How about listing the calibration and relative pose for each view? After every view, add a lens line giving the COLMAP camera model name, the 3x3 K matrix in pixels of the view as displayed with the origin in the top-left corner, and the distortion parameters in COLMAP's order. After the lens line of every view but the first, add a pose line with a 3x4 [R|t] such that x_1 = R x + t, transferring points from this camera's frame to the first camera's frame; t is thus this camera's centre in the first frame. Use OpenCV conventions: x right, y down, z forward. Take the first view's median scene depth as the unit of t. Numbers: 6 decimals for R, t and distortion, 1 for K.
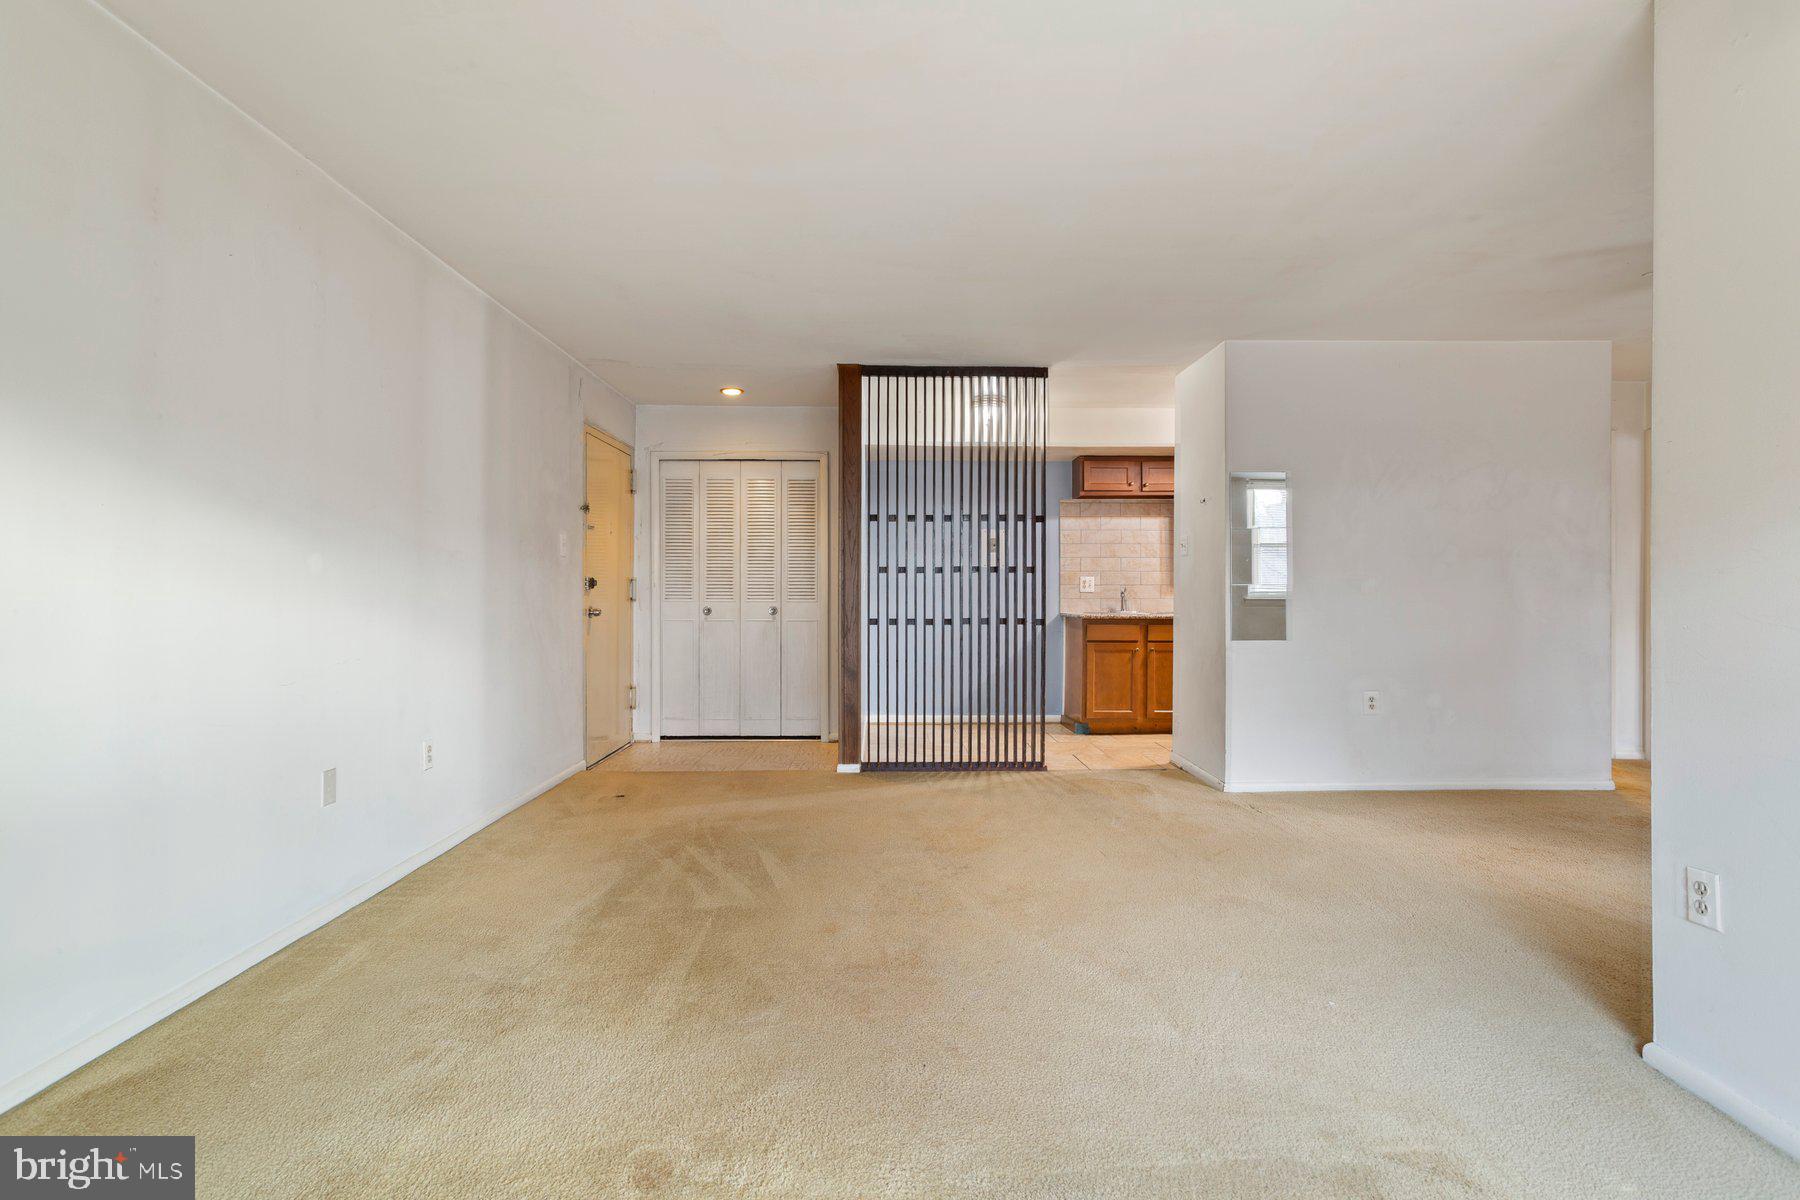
lens RADIAL K [[868.4, 0, 904.6], [0, 868.4, 597.0], [0, 0, 1]] dist [-0.002397, 0.000485]
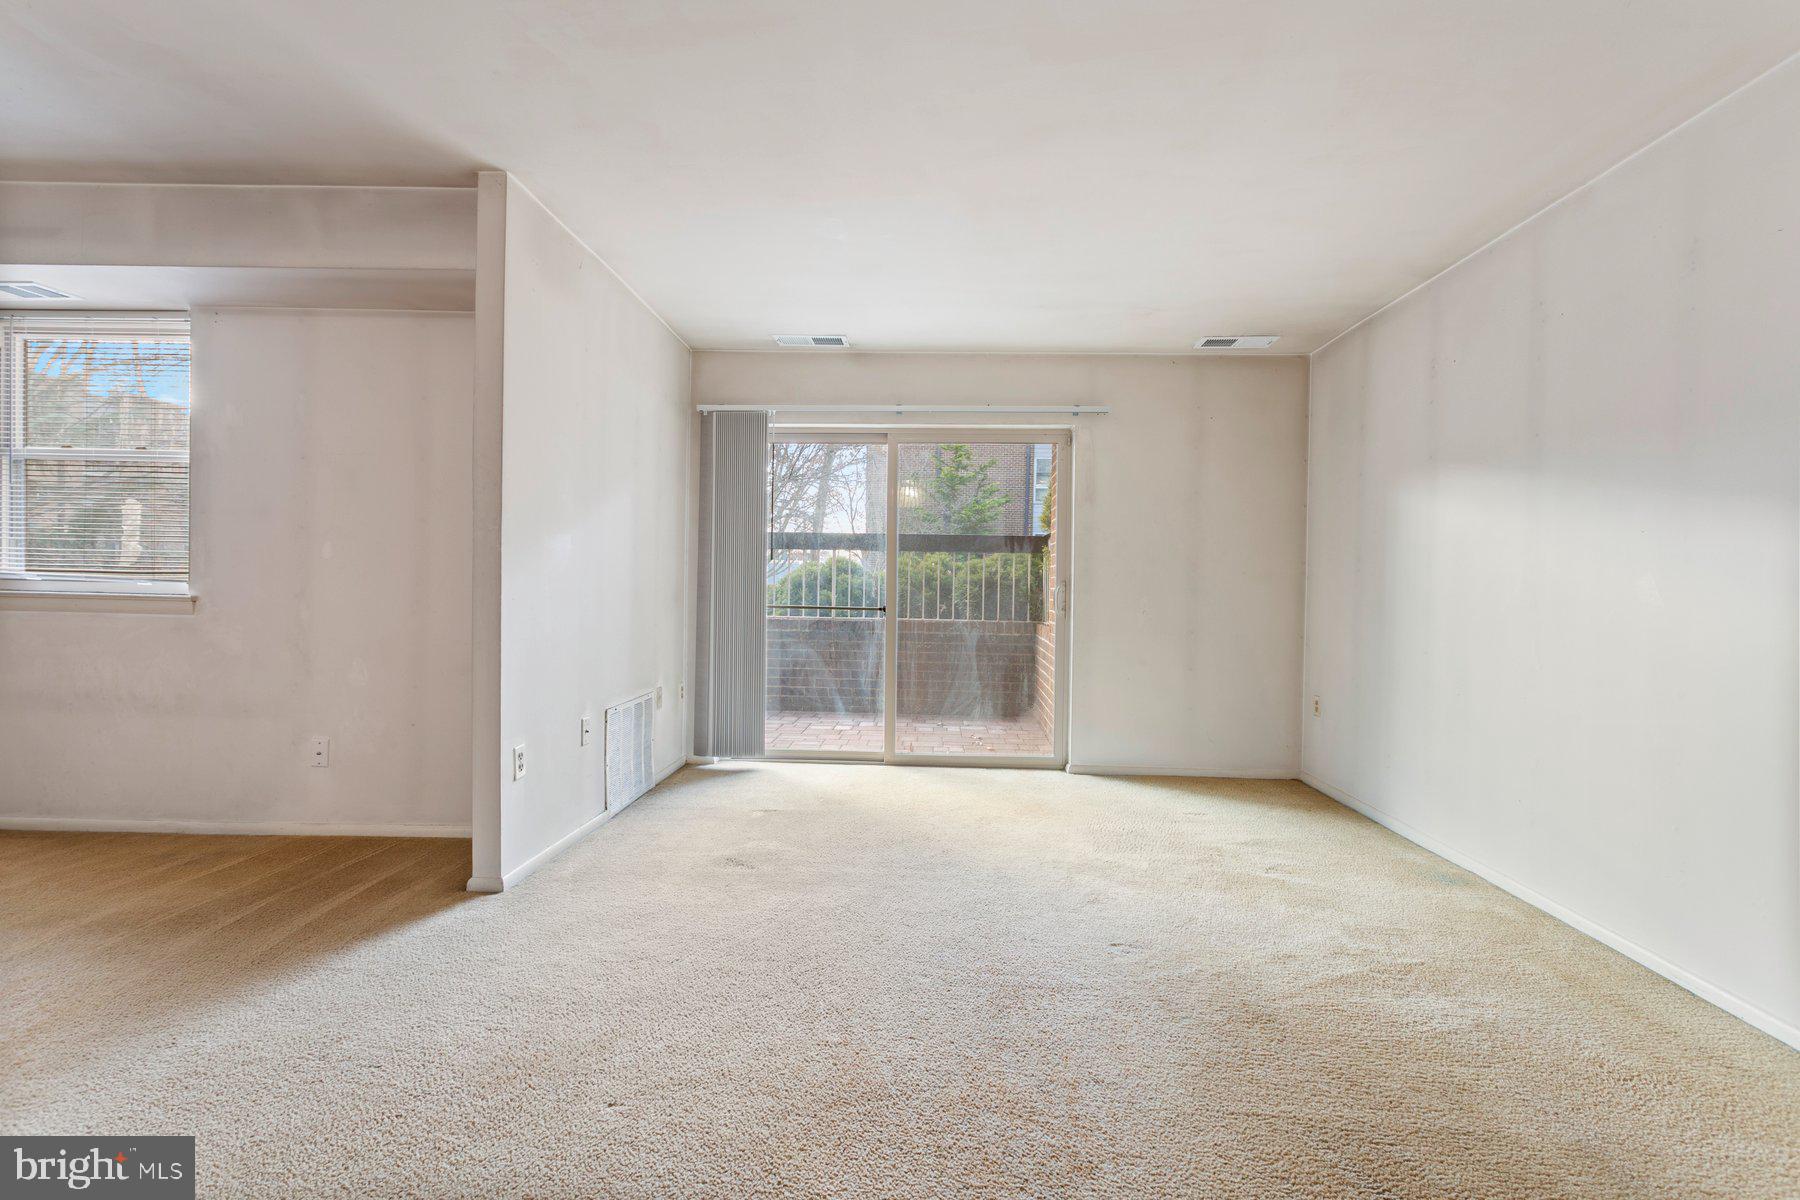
lens RADIAL K [[846.1, 0, 903.5], [0, 846.1, 592.0], [0, 0, 1]] dist [0.001416, 0.001918]
pose [[-0.997918, -0.020870, 0.061025, 0.033415], [-0.019700, 0.999612, 0.019708, -0.008326], [-0.061413, 0.018465, -0.997942, 0.888744]]
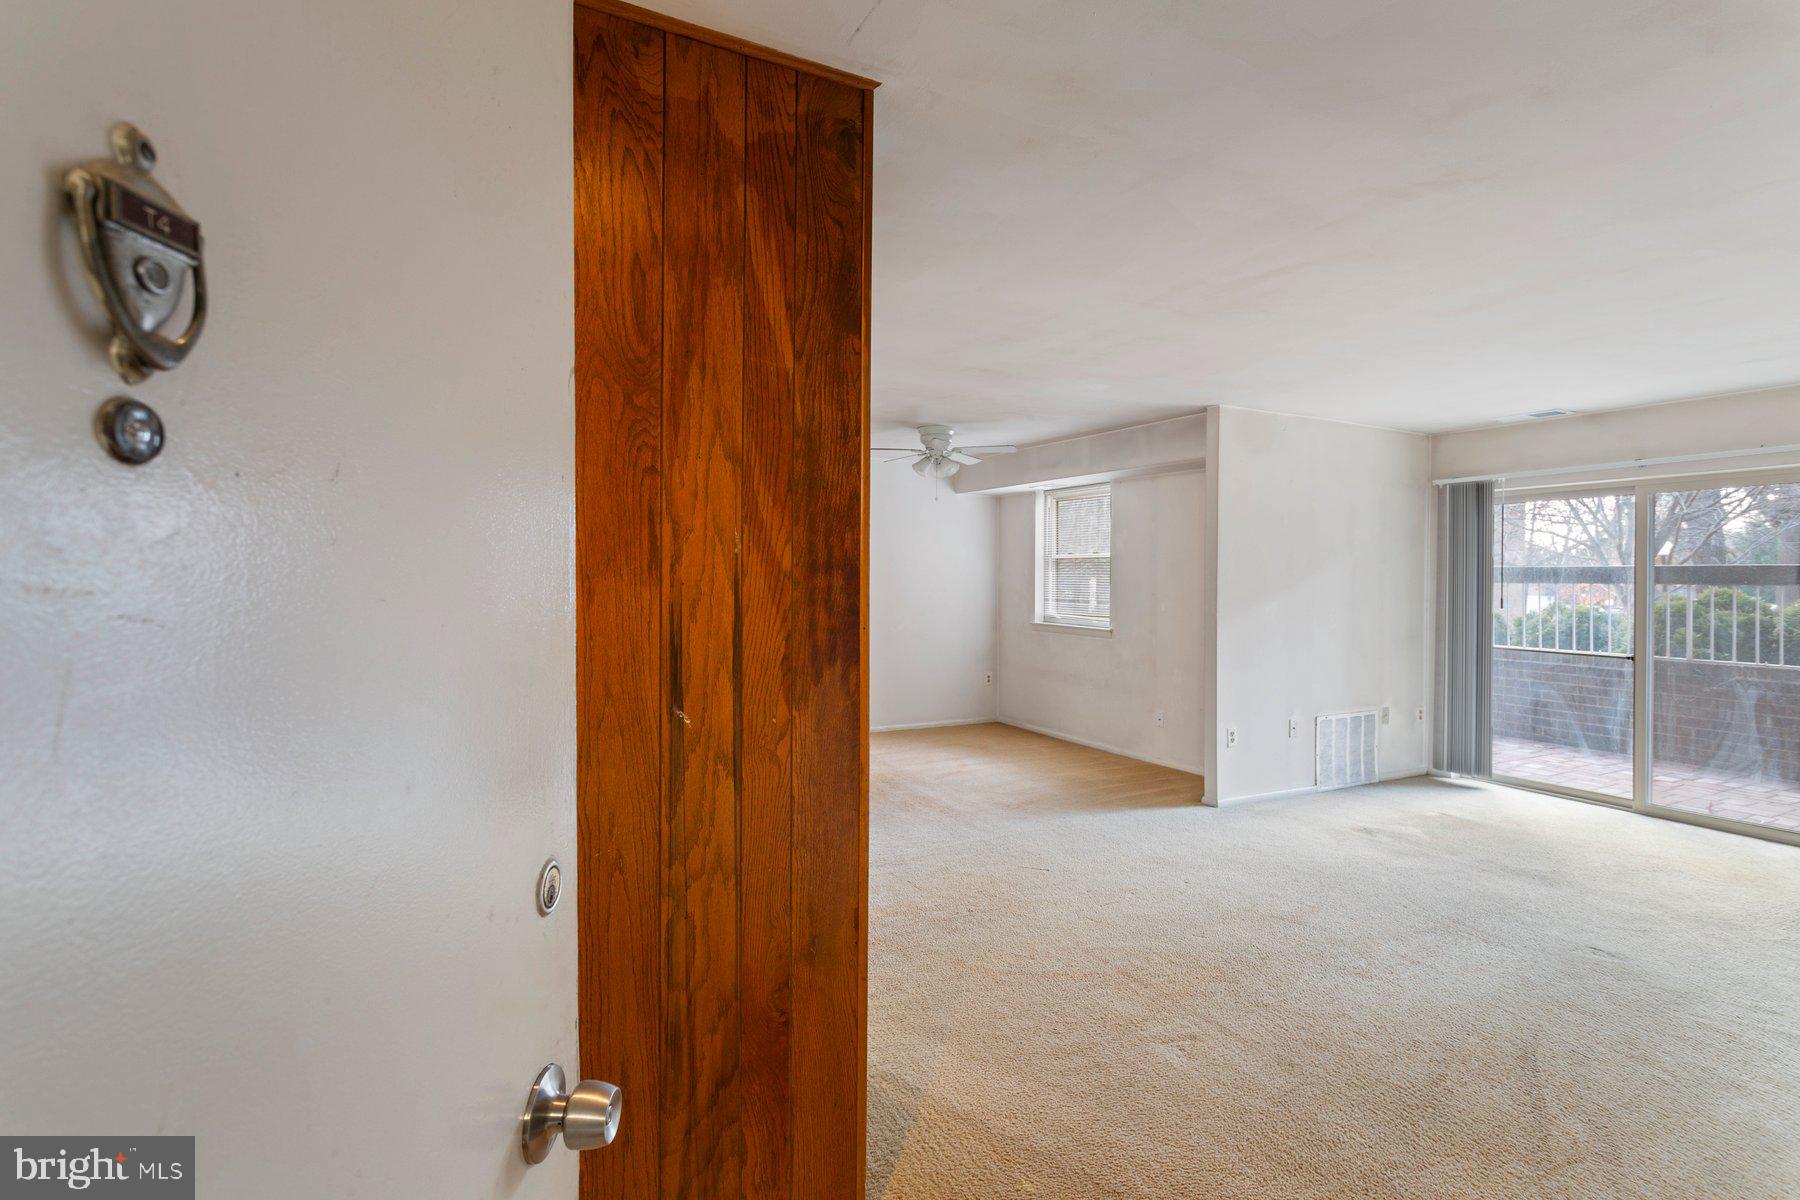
lens RADIAL K [[844.9, 0, 907.9], [0, 844.9, 581.6], [0, 0, 1]] dist [-0.000548, 0.001051]
pose [[-0.449766, -0.011491, 0.893072, -0.374279], [0.000003, 0.999917, 0.012867, -0.069708], [-0.893146, 0.005789, -0.449729, 1.110354]]
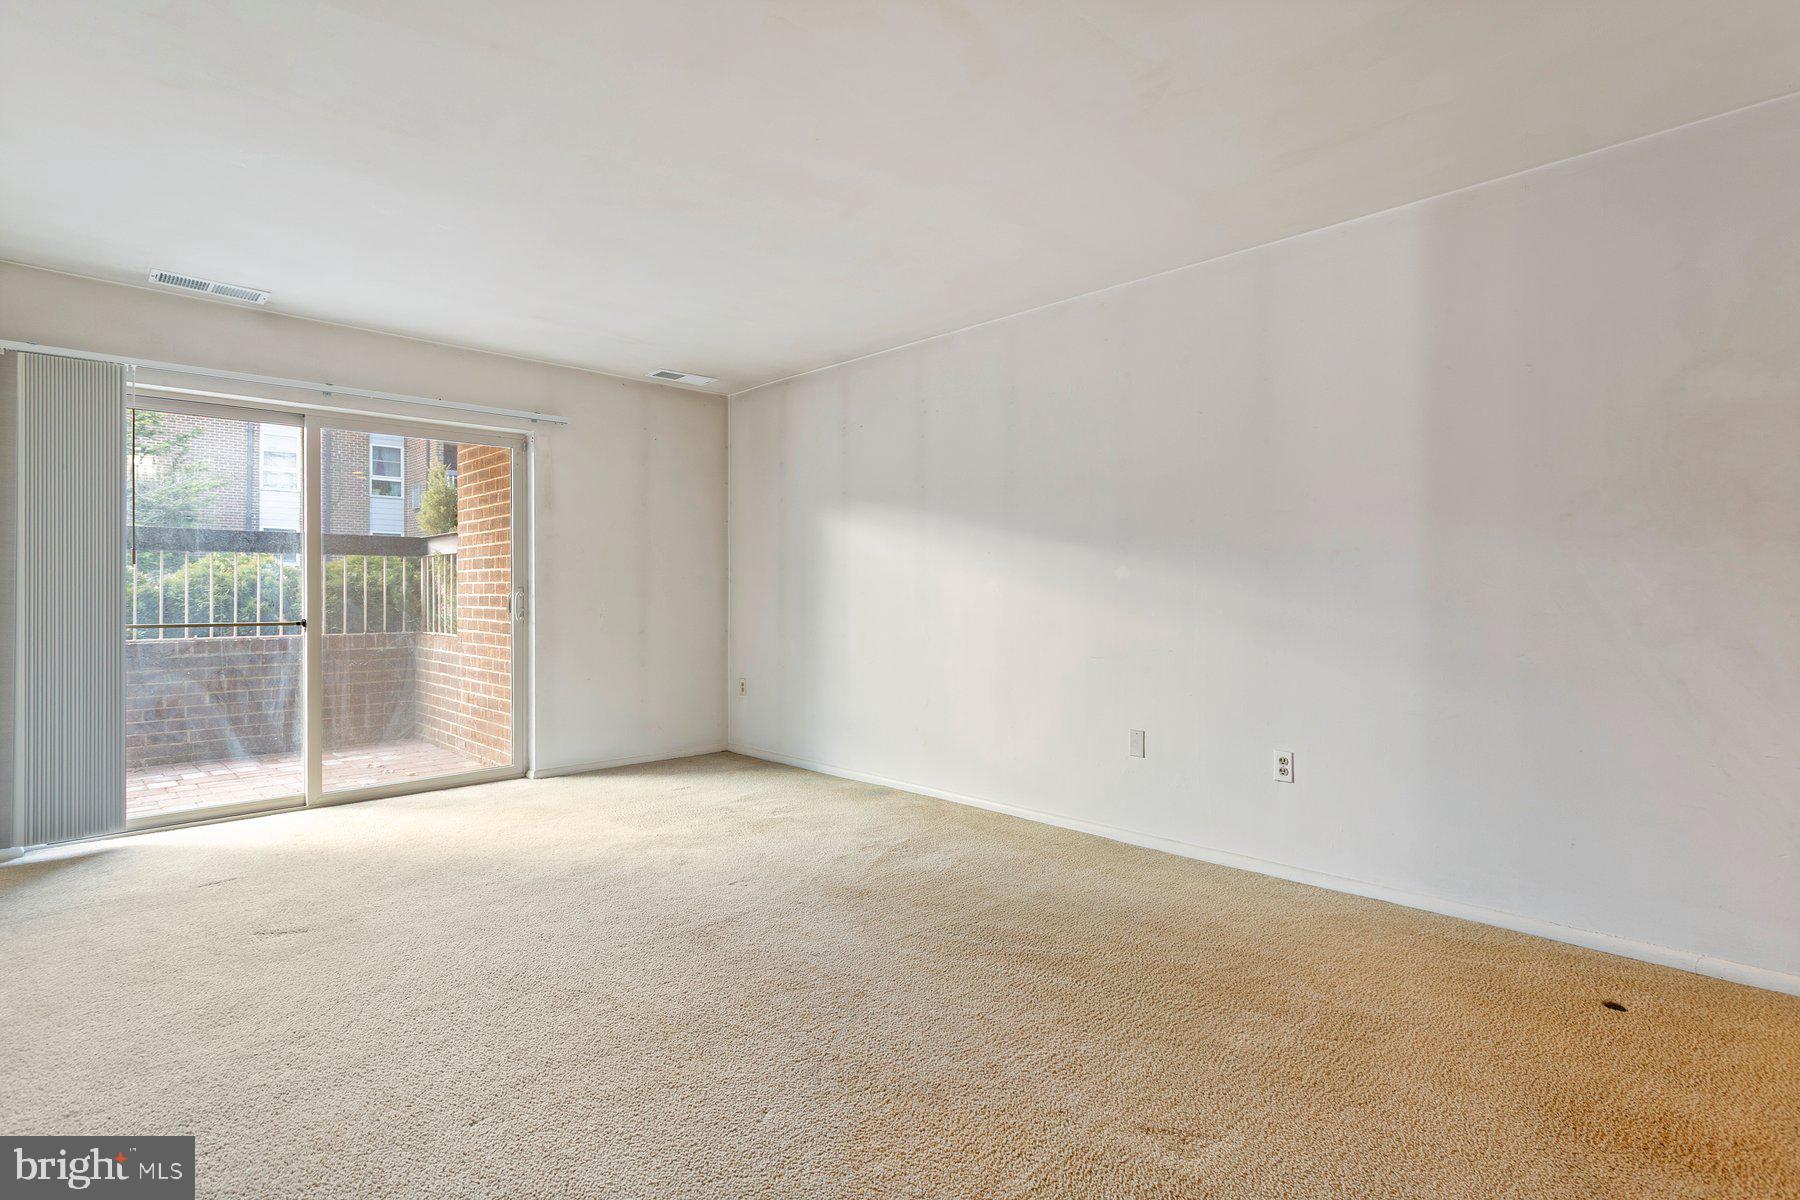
lens RADIAL K [[878.2, 0, 903.8], [0, 878.2, 587.3], [0, 0, 1]] dist [0.002857, 0.000920]
pose [[-0.724208, -0.005335, -0.689561, 0.274386], [-0.007282, 0.999973, -0.000090, -0.008216], [0.689543, 0.004956, -0.724228, 0.929264]]
